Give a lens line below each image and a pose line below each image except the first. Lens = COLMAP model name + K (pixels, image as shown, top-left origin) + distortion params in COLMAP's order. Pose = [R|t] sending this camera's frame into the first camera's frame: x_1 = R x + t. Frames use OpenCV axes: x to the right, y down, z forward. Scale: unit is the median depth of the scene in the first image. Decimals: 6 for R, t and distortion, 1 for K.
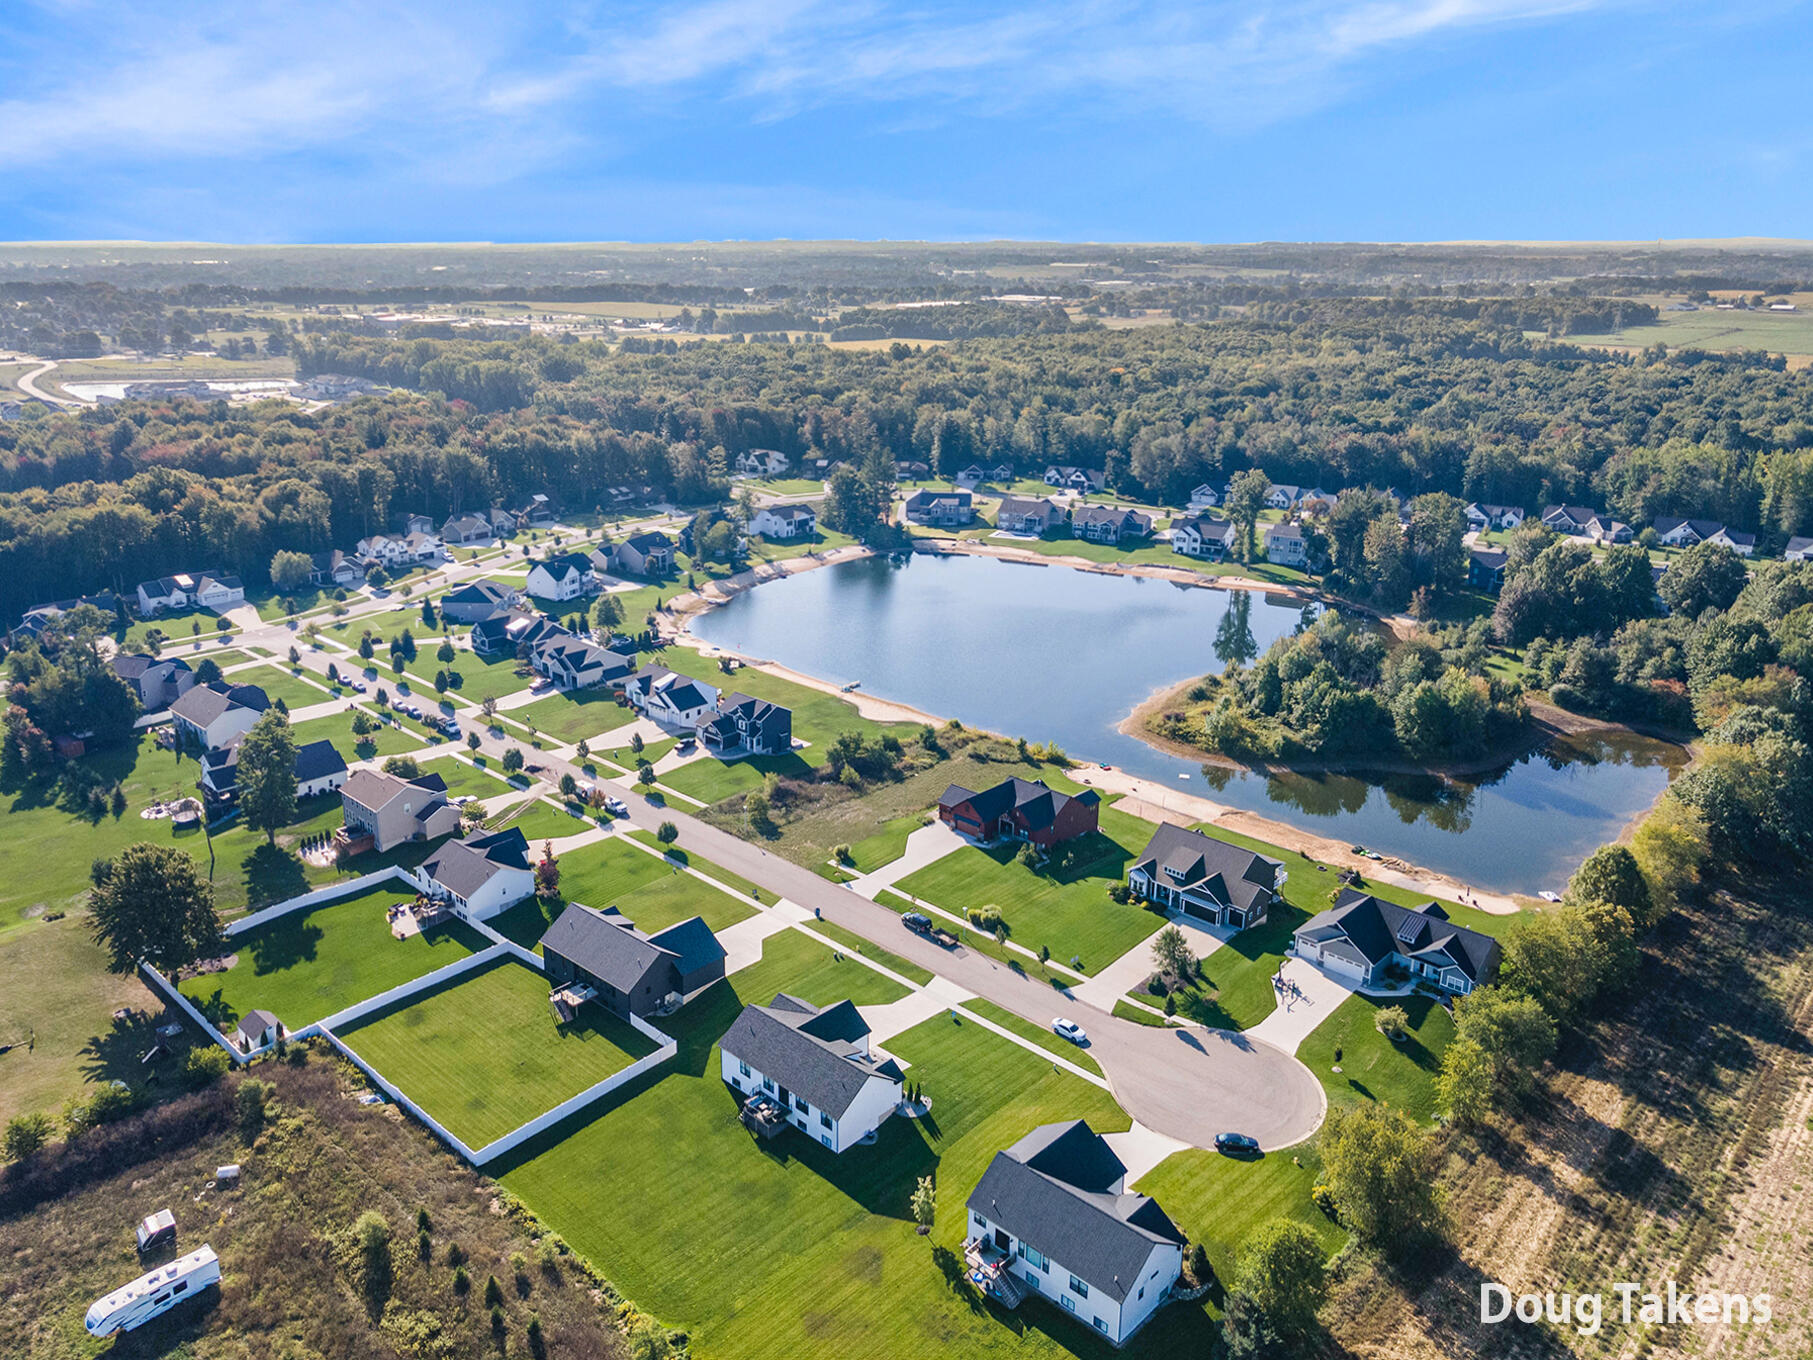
lens RADIAL K [[1341.7, 0, 866.4], [0, 1341.7, 681.5], [0, 0, 1]] dist [0.026279, 0.010944]
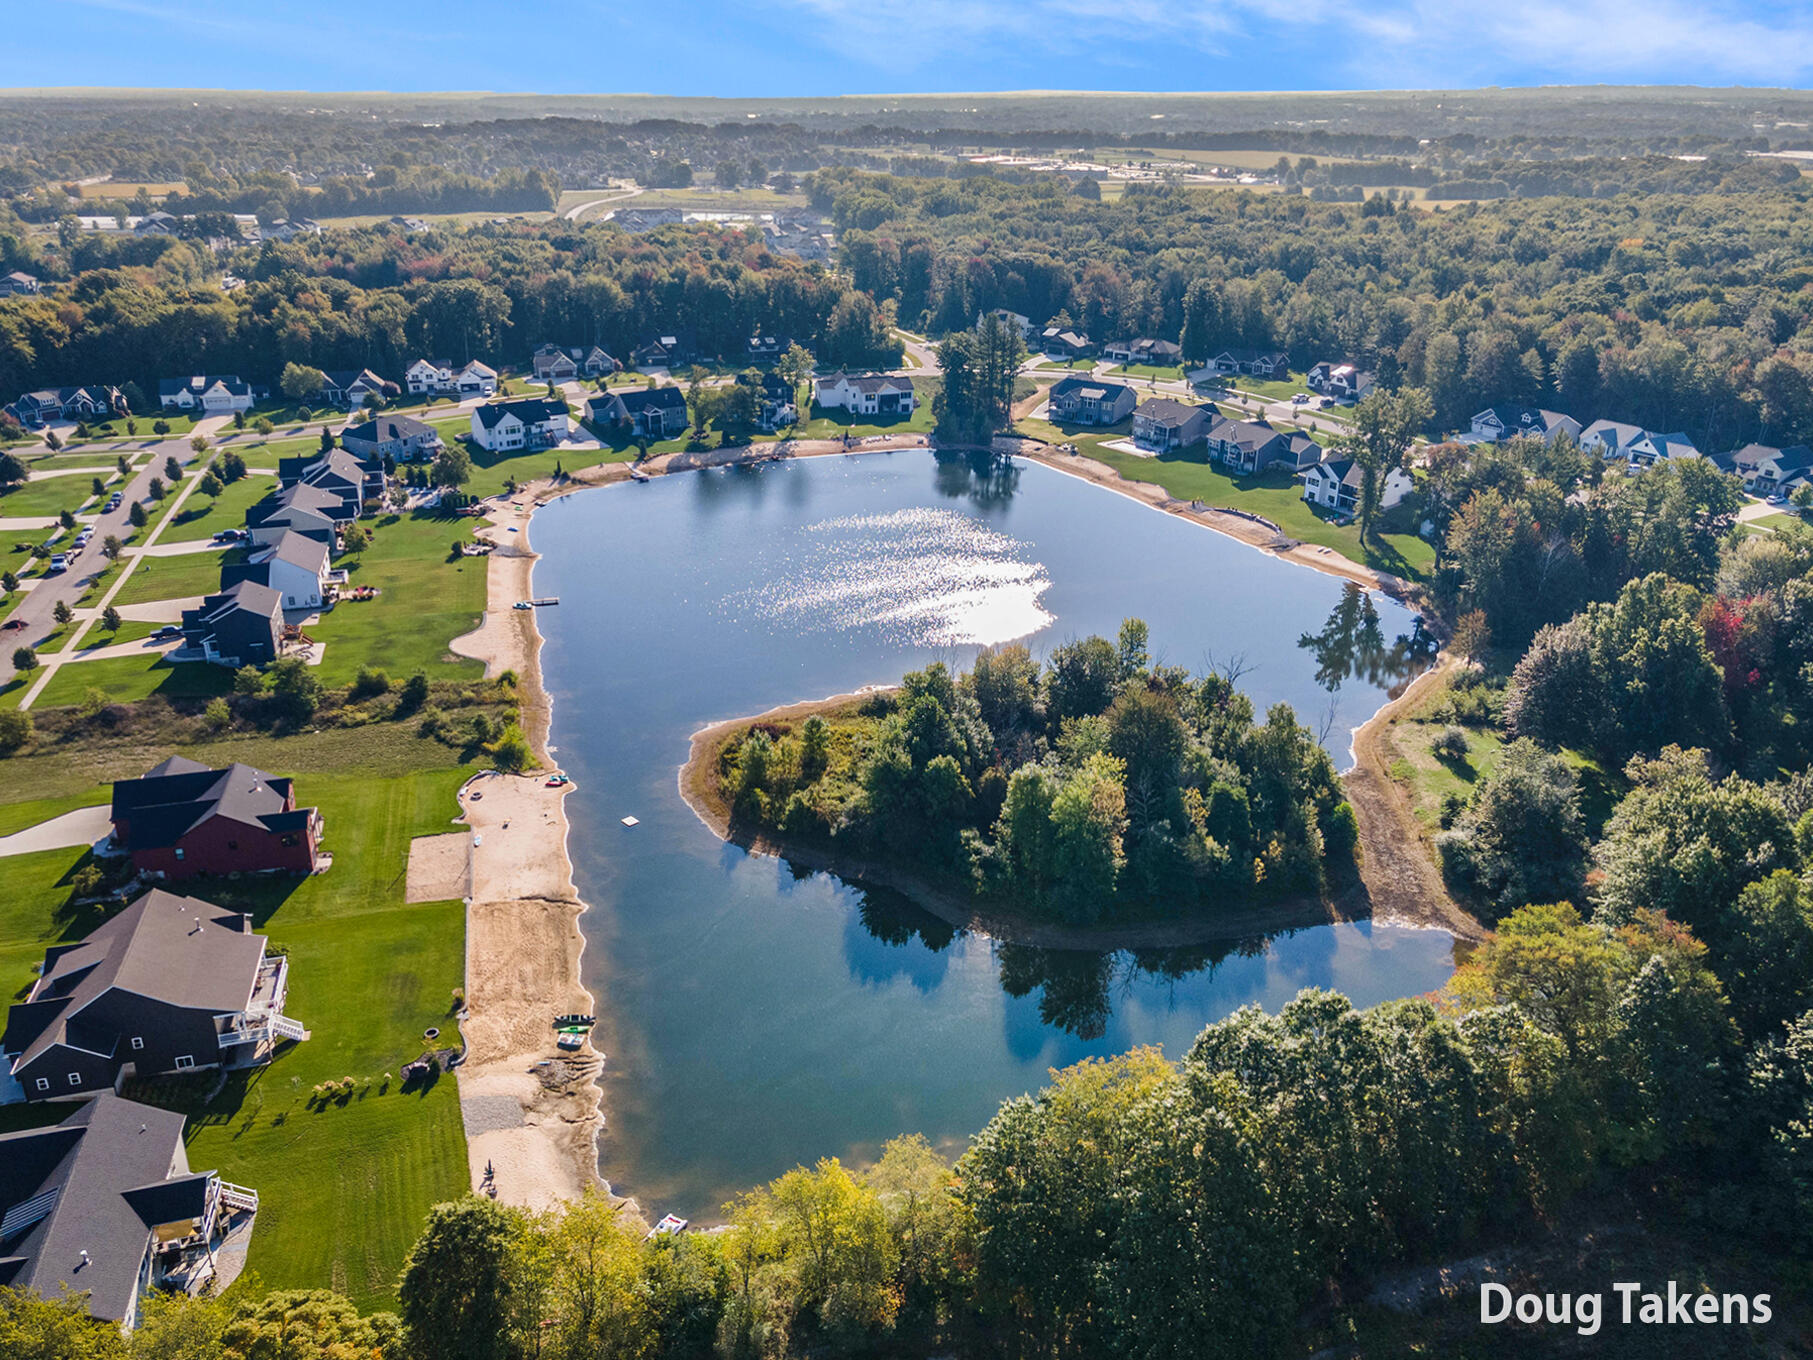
lens RADIAL K [[1341.7, 0, 866.4], [0, 1341.7, 681.5], [0, 0, 1]] dist [0.026279, 0.010944]
pose [[0.868078, 0.205783, -0.451767, 0.393964], [-0.161575, 0.977605, 0.134837, -0.066738], [0.469397, -0.044055, 0.881888, 0.307867]]
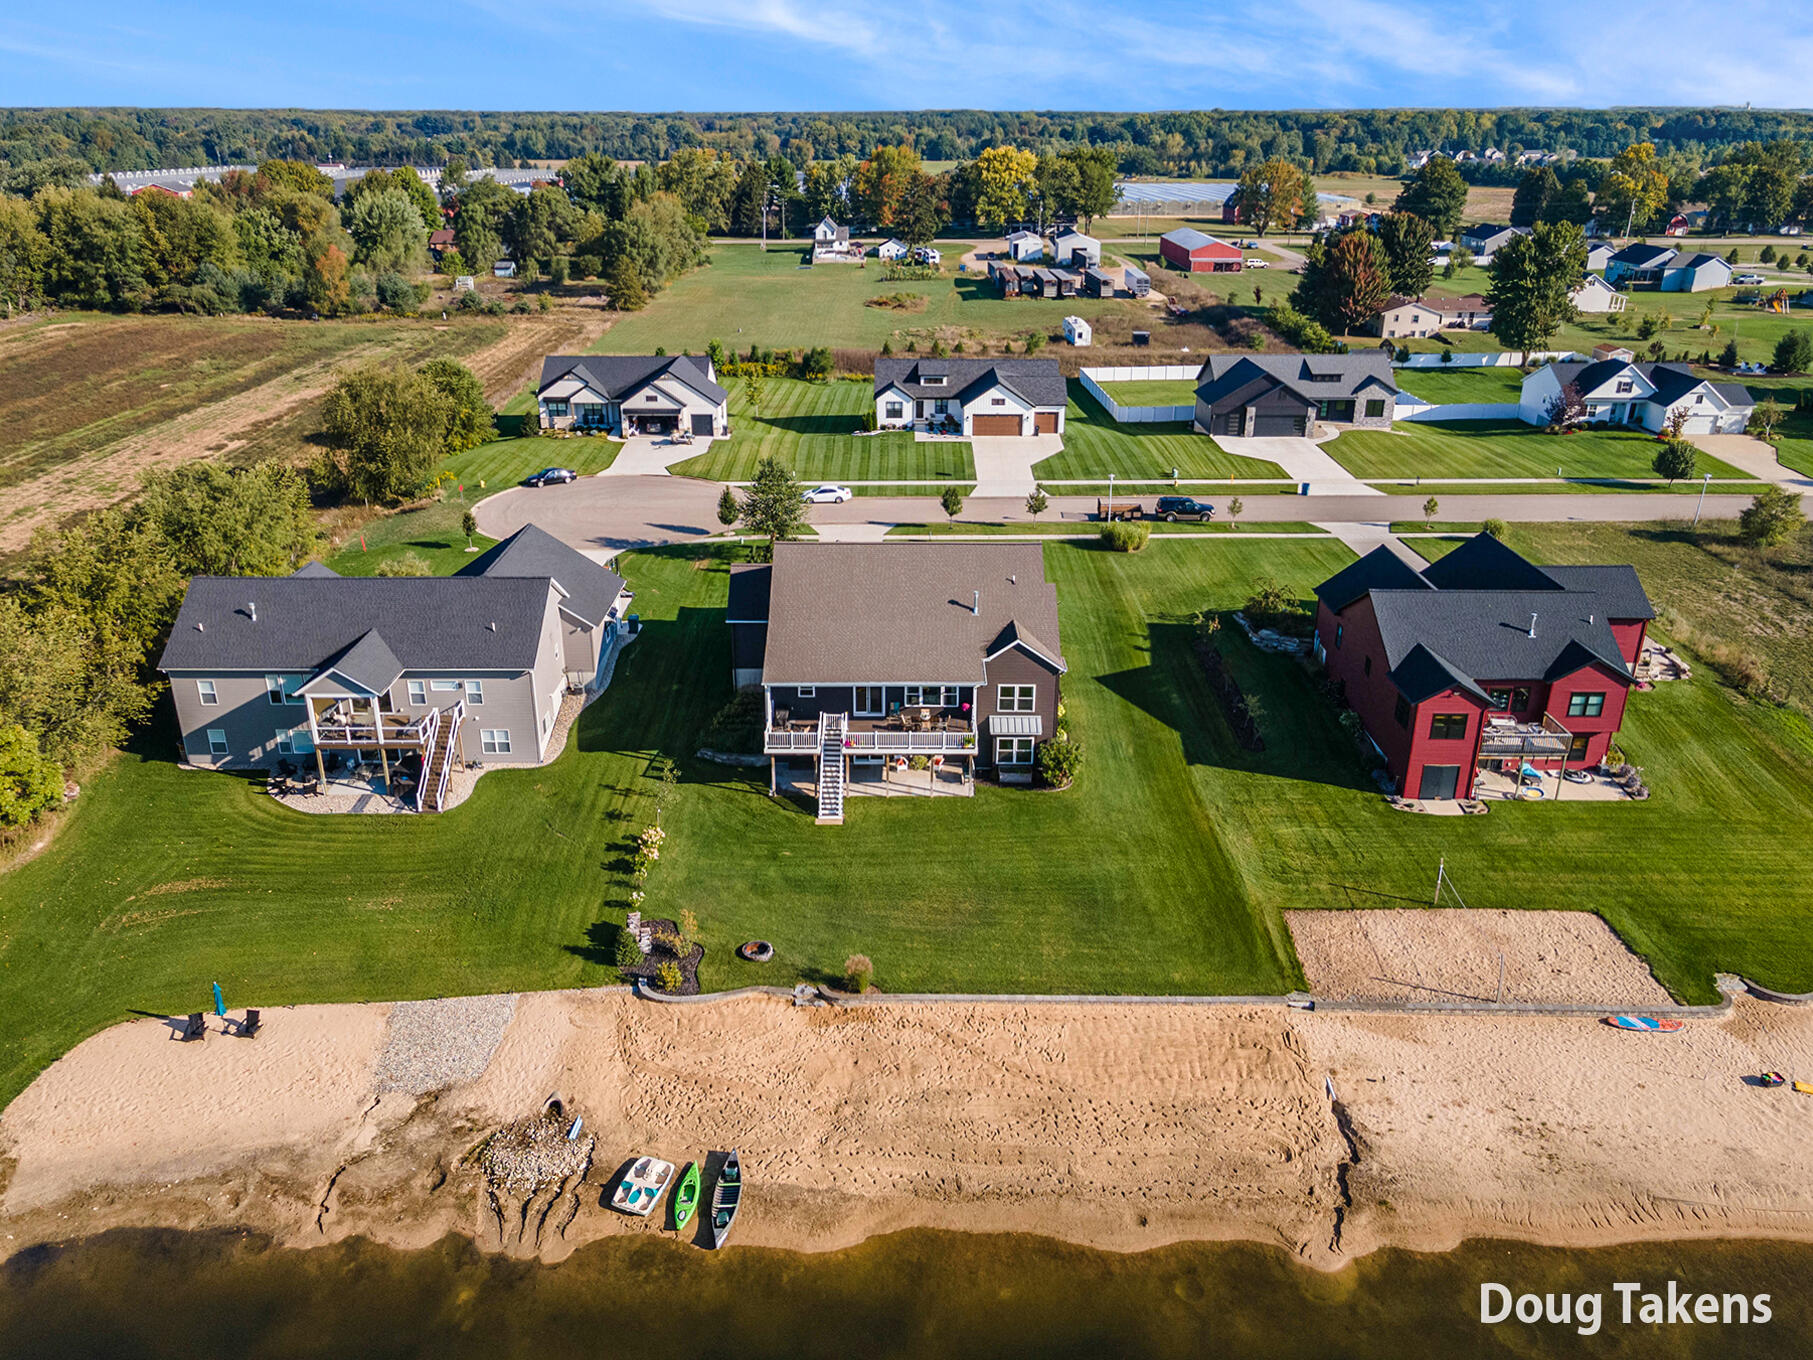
lens RADIAL K [[1341.7, 0, 866.4], [0, 1341.7, 681.5], [0, 0, 1]] dist [0.026279, 0.010944]
pose [[-0.711506, 0.265373, -0.650643, 0.255415], [-0.222657, 0.793086, 0.566955, -0.034429], [0.666471, 0.548262, -0.505198, 0.605622]]
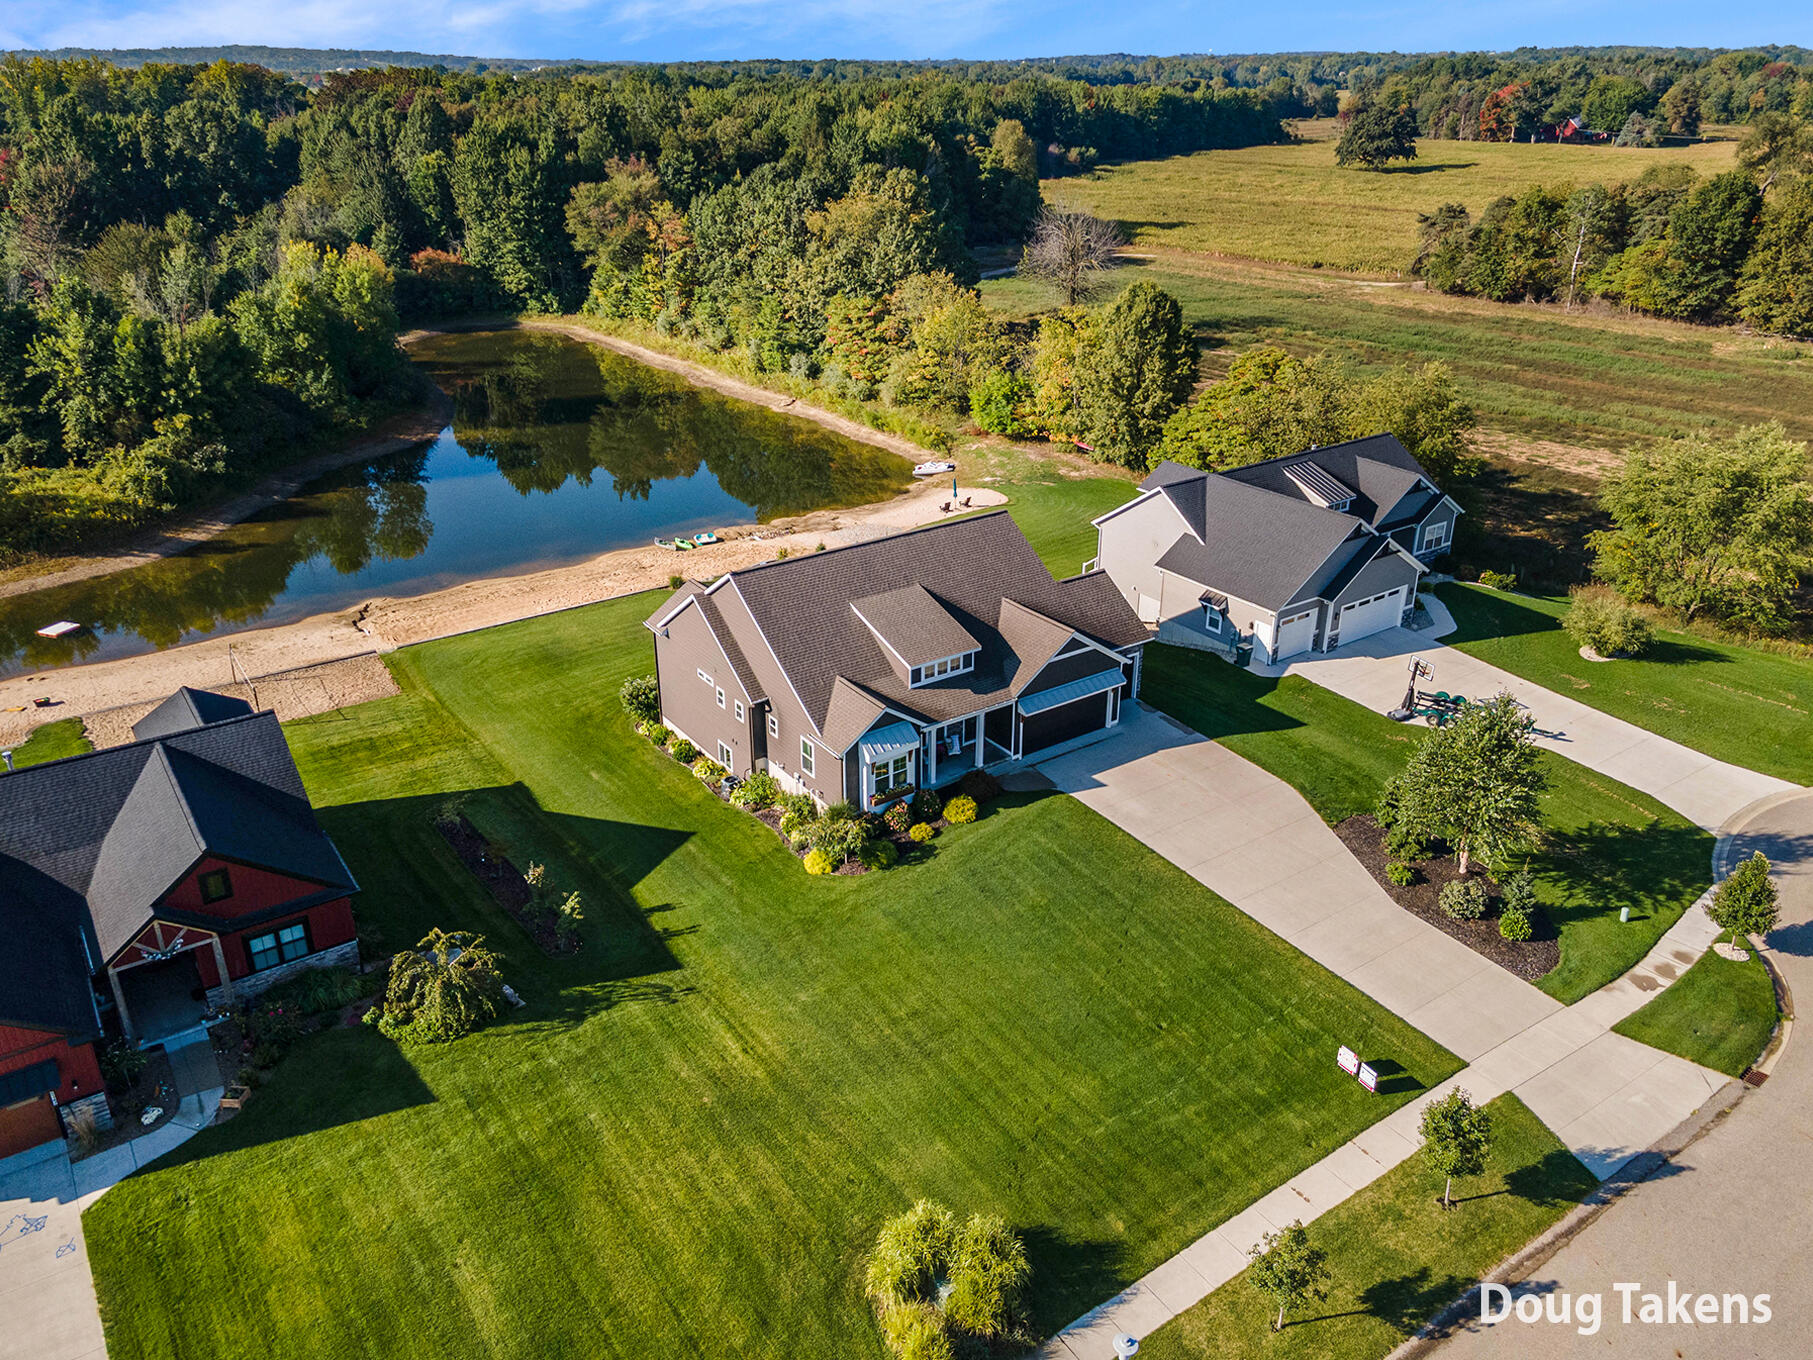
lens RADIAL K [[1341.7, 0, 866.4], [0, 1341.7, 681.5], [0, 0, 1]] dist [0.026279, 0.010944]
pose [[0.184782, -0.427739, 0.884814, -0.019230], [0.316027, 0.878361, 0.358621, 0.016284], [-0.930582, 0.213358, 0.297482, 0.461855]]
